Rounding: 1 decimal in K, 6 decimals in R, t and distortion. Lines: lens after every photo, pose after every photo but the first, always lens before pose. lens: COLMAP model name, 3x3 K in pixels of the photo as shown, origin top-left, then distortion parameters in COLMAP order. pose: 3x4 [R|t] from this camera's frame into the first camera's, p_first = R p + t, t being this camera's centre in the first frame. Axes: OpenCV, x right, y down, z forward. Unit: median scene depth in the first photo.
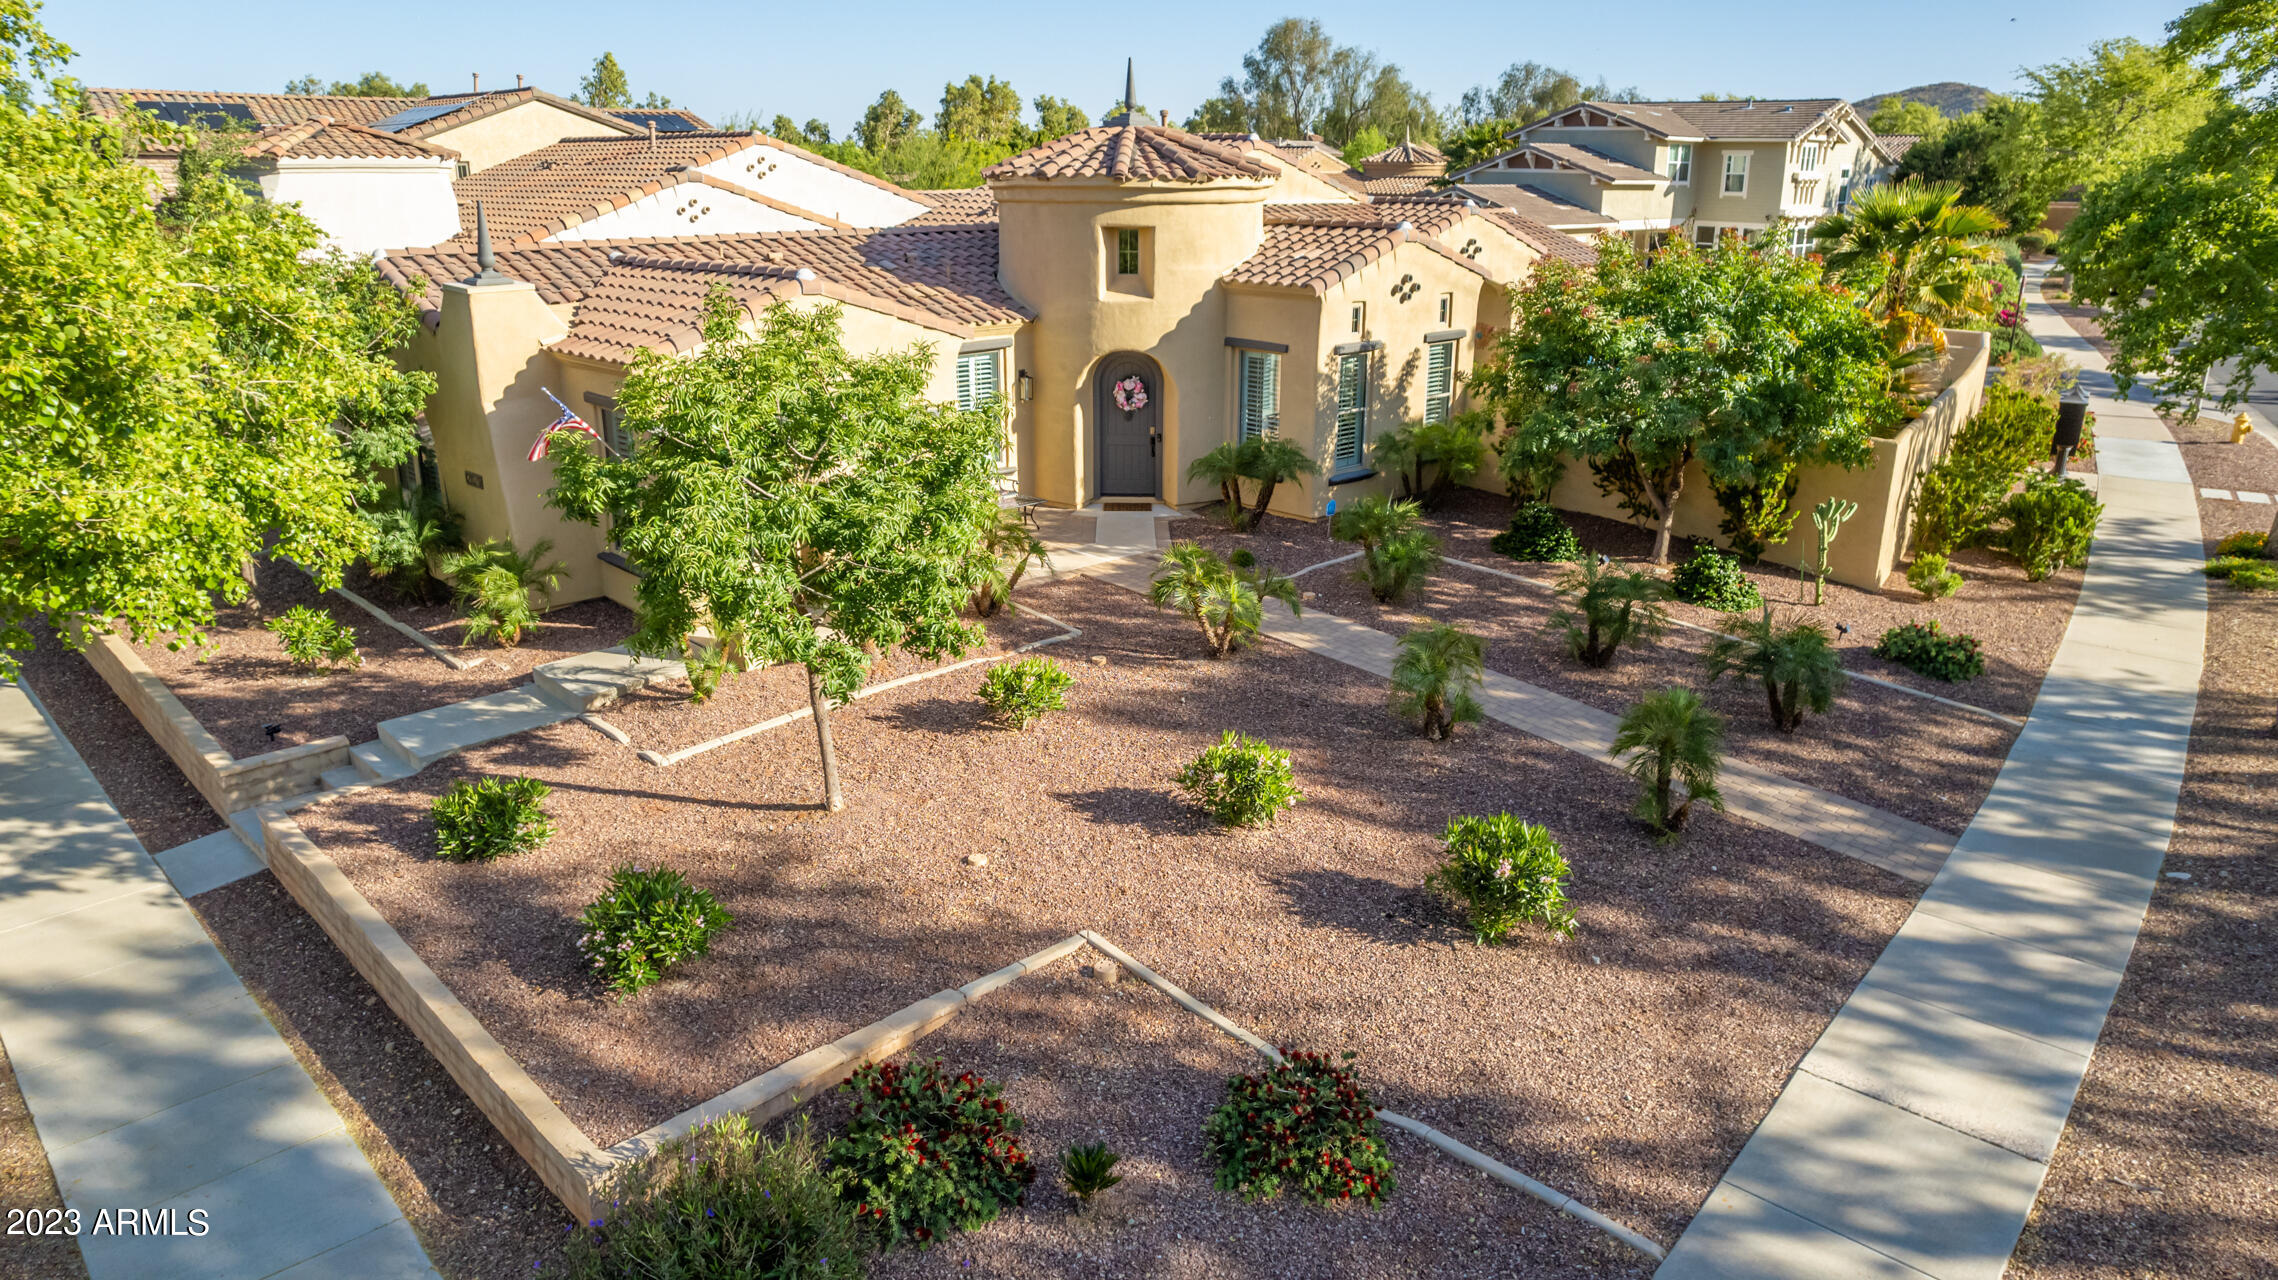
lens RADIAL K [[1451.3, 0, 1139.0], [0, 1451.3, 640.0], [0, 0, 1]] dist [-0.051161, 0.030421]
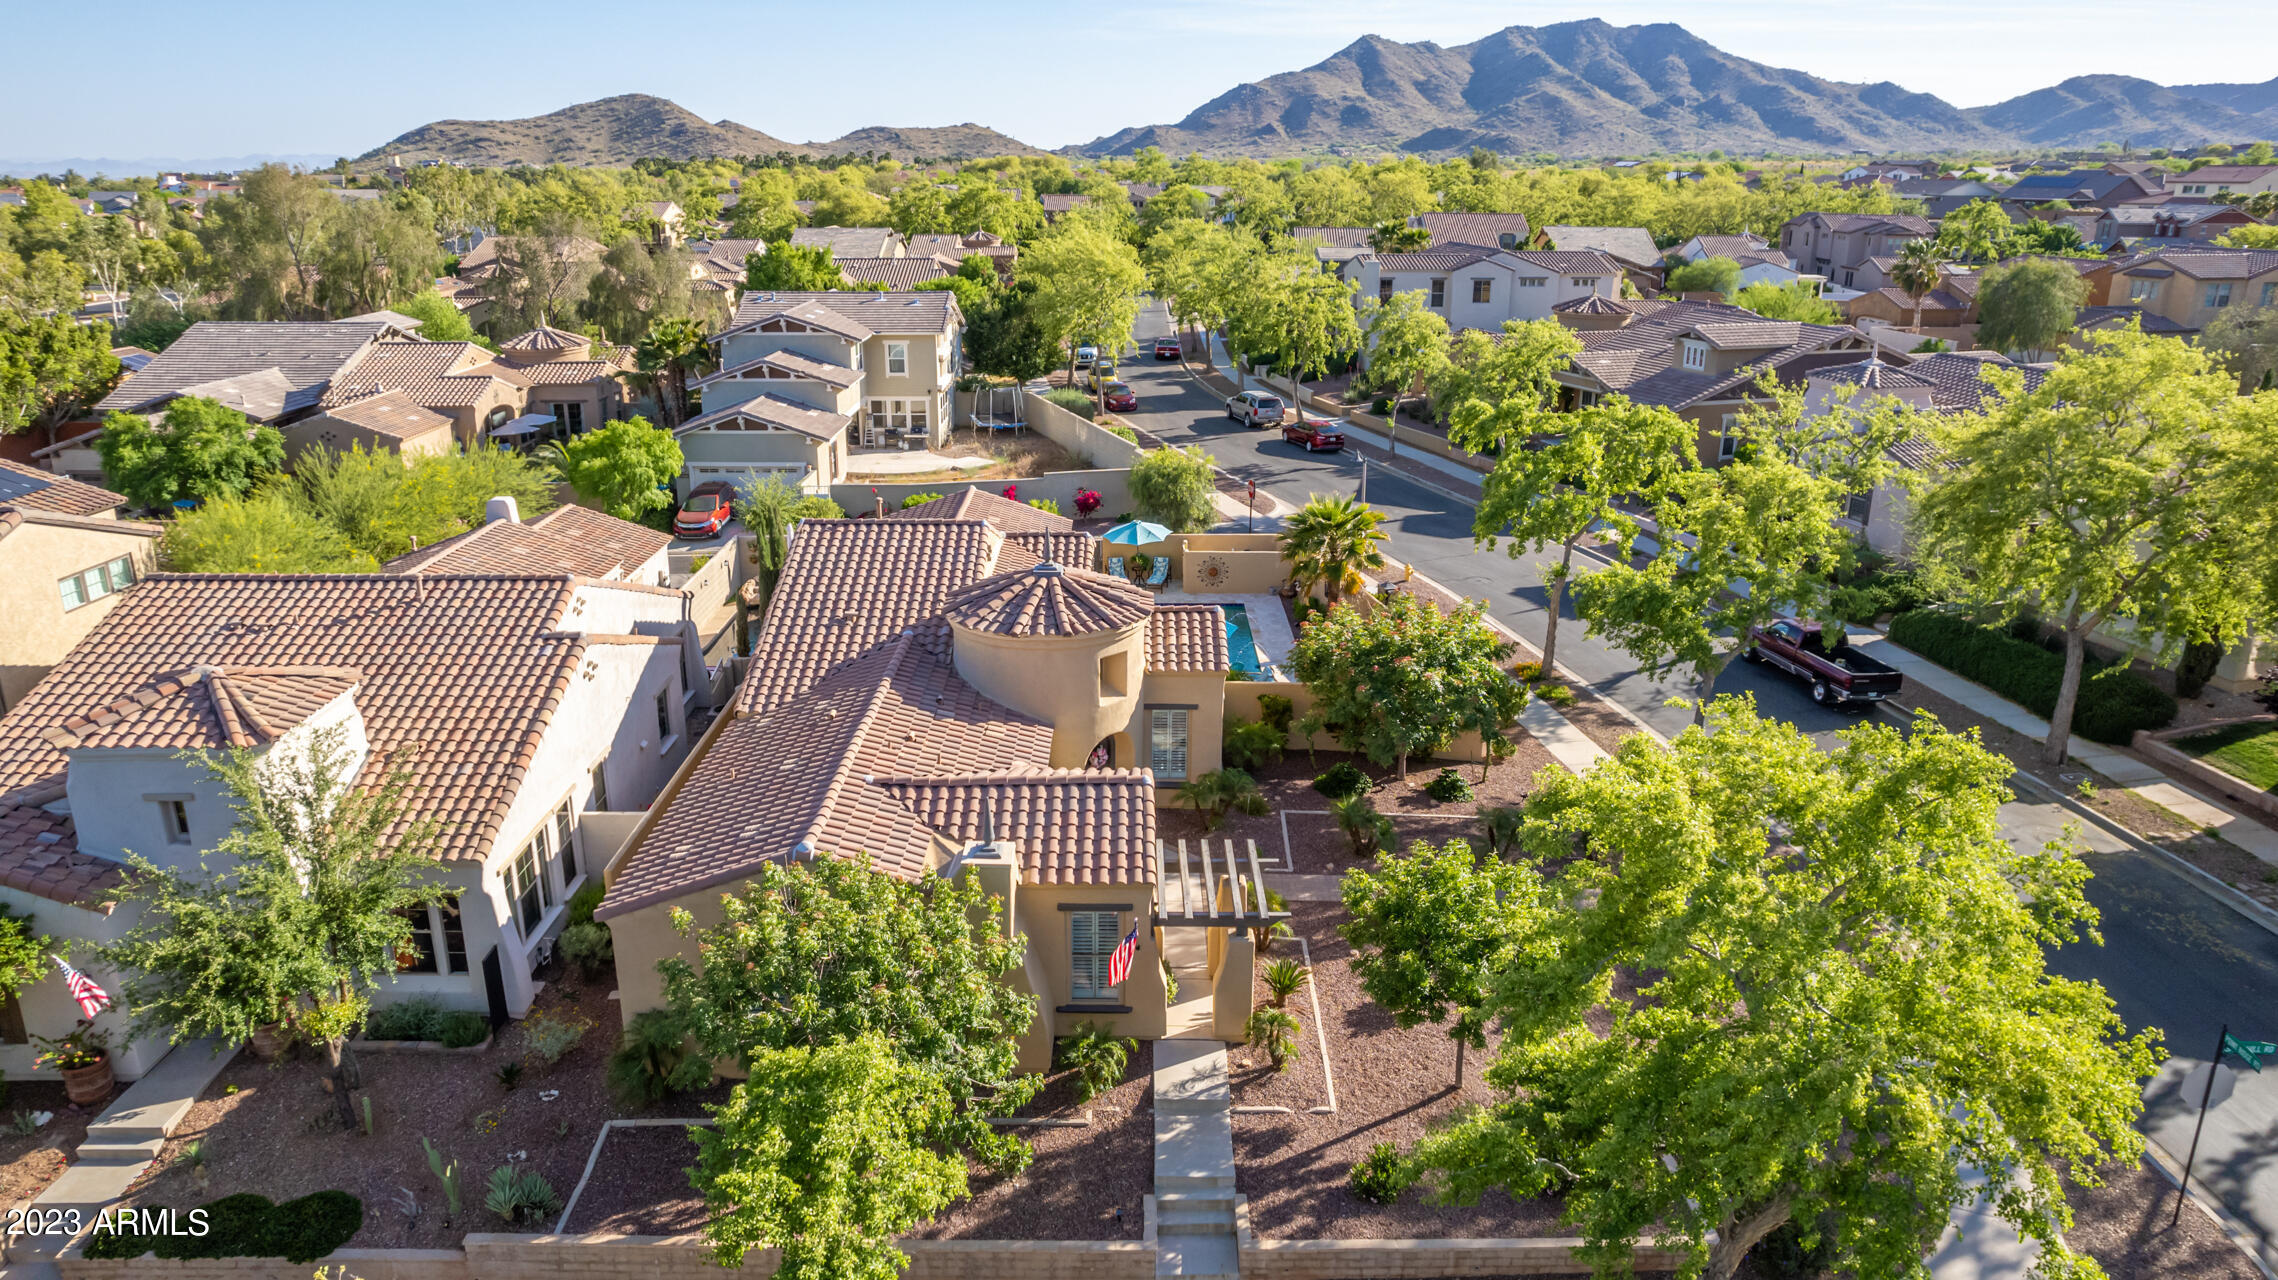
lens RADIAL K [[1451.3, 0, 1139.0], [0, 1451.3, 640.0], [0, 0, 1]] dist [-0.051161, 0.030421]
pose [[0.703460, -0.223057, 0.674826, -1.205195], [0.231794, 0.969564, 0.078851, -0.506828], [-0.671875, 0.100952, 0.733752, -0.109053]]
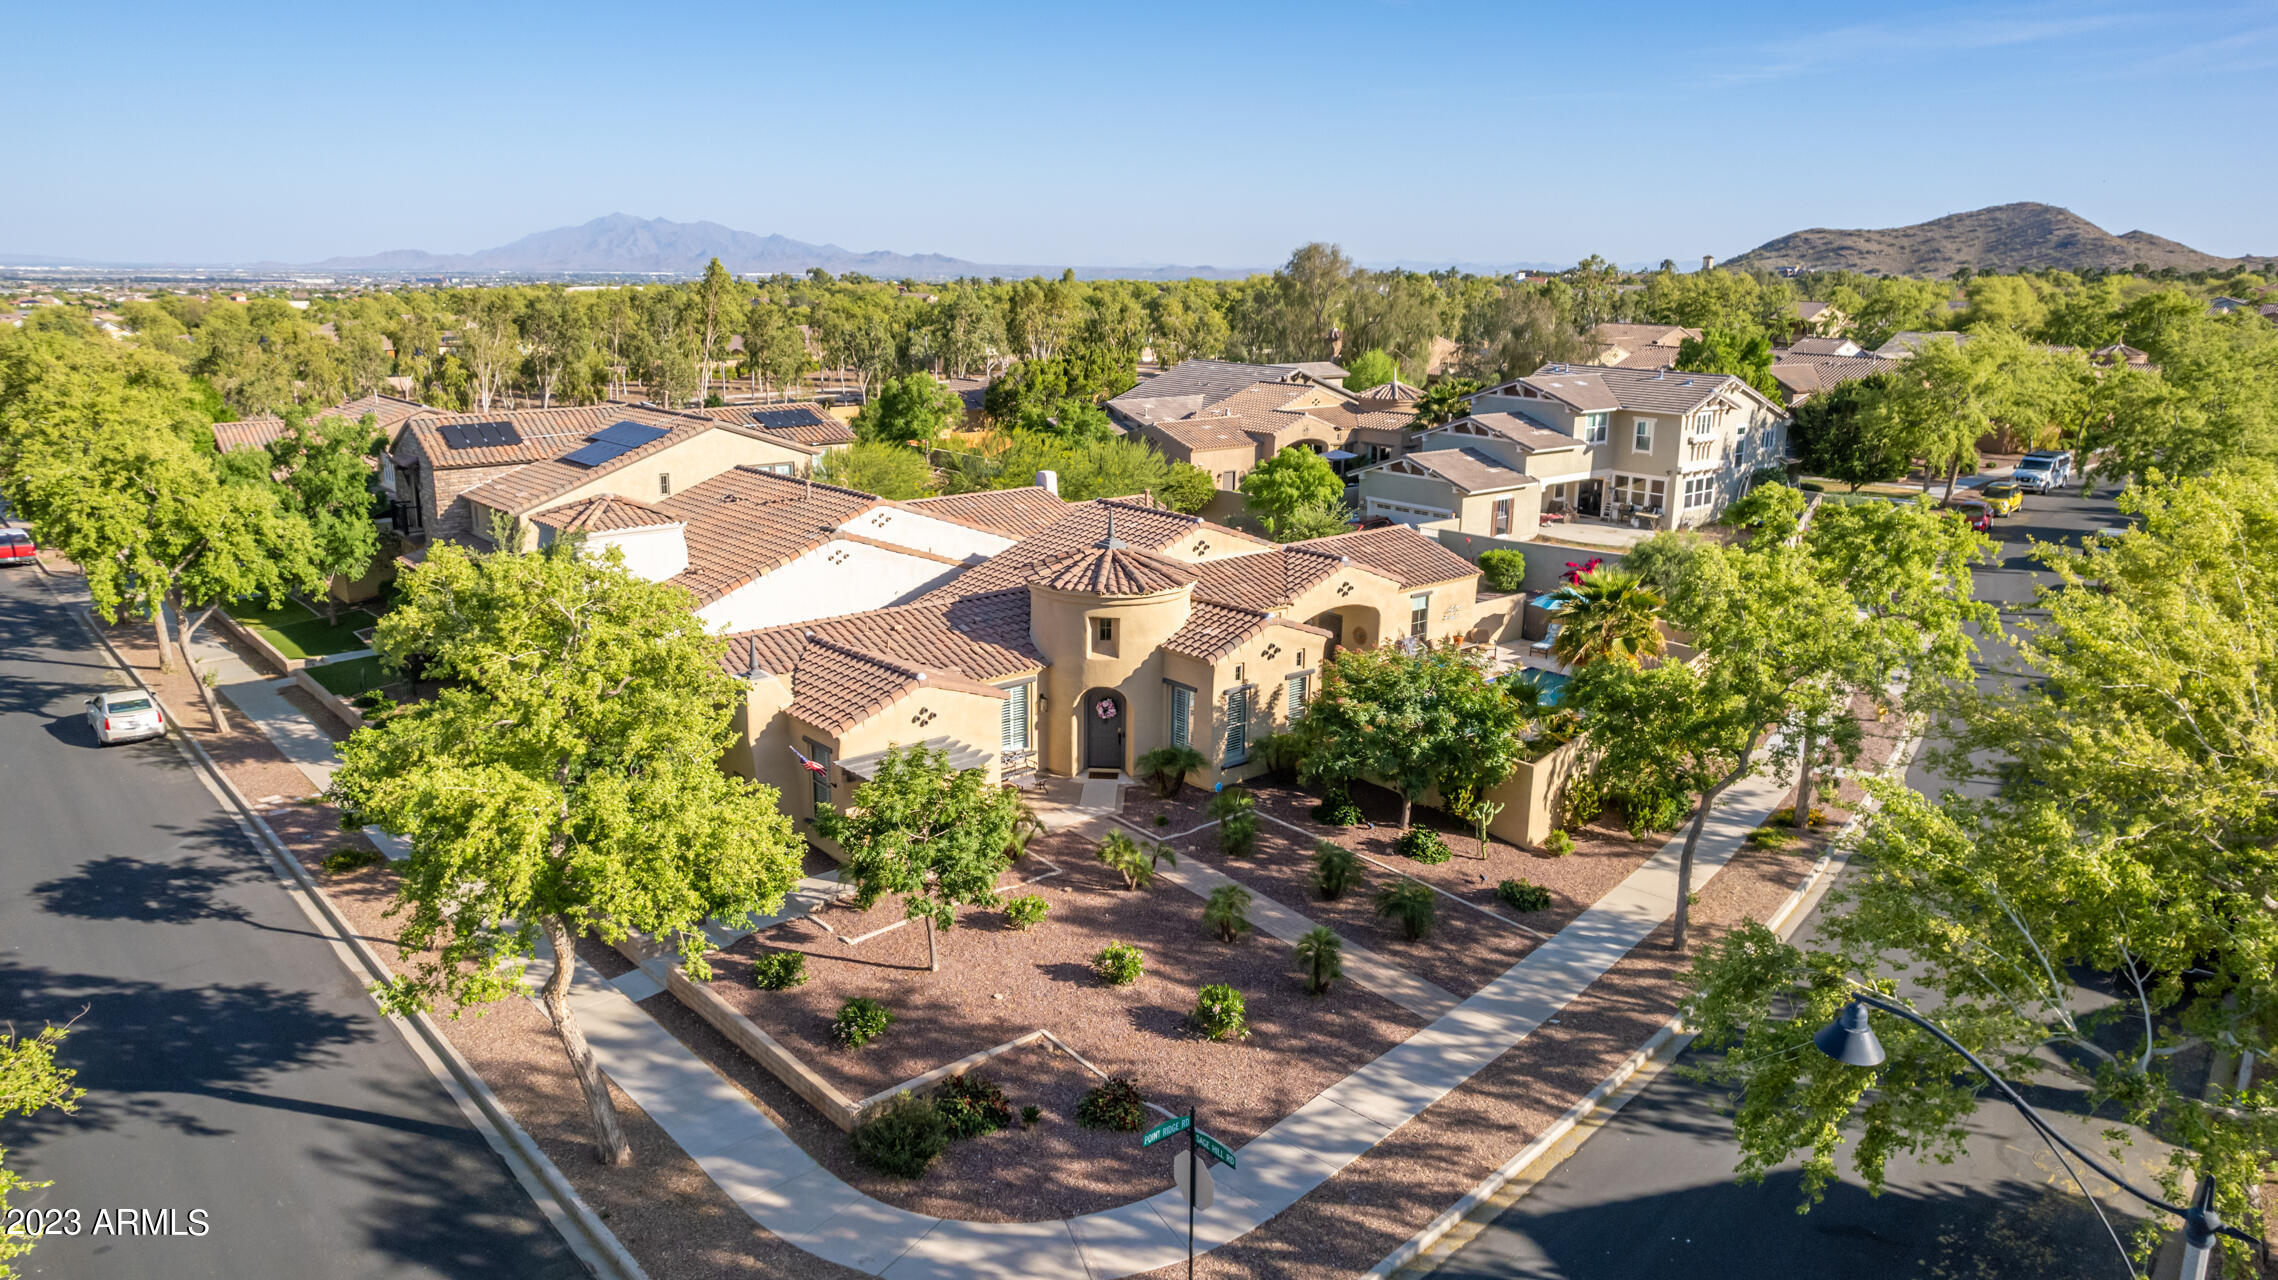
lens RADIAL K [[1451.3, 0, 1139.0], [0, 1451.3, 640.0], [0, 0, 1]] dist [-0.051161, 0.030421]
pose [[0.998972, 0.020103, -0.040641, 0.128758], [-0.023184, 0.996776, -0.076815, -0.159794], [0.038965, 0.077678, 0.996217, -0.876143]]
